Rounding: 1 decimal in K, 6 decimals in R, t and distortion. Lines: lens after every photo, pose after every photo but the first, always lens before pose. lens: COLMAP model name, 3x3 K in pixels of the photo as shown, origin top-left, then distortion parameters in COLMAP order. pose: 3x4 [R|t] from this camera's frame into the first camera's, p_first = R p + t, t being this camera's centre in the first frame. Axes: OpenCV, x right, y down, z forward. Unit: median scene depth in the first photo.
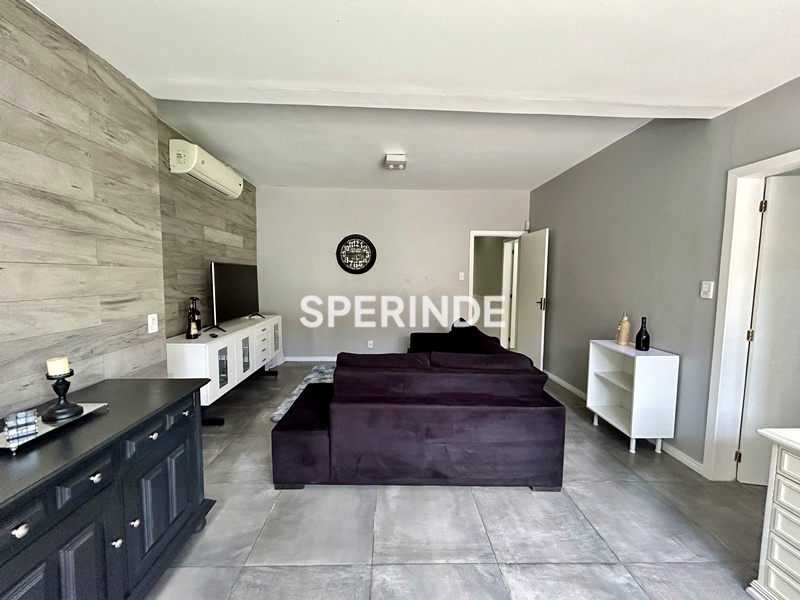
lens RADIAL K [[321.6, 0, 400.0], [0, 321.6, 300.0], [0, 0, 1]] dist [0.000611, 0.000345]
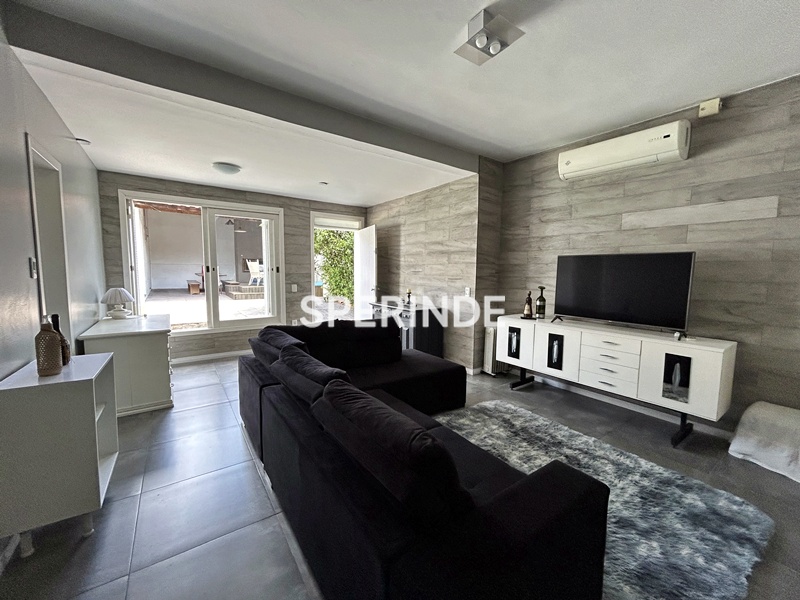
lens RADIAL K [[321.6, 0, 400.0], [0, 321.6, 300.0], [0, 0, 1]] dist [0.000611, 0.000345]
pose [[-0.832318, 0.028513, -0.553564, 0.754998], [-0.064289, 0.986971, 0.147499, -0.162522], [0.550557, 0.158354, -0.819641, 2.695535]]
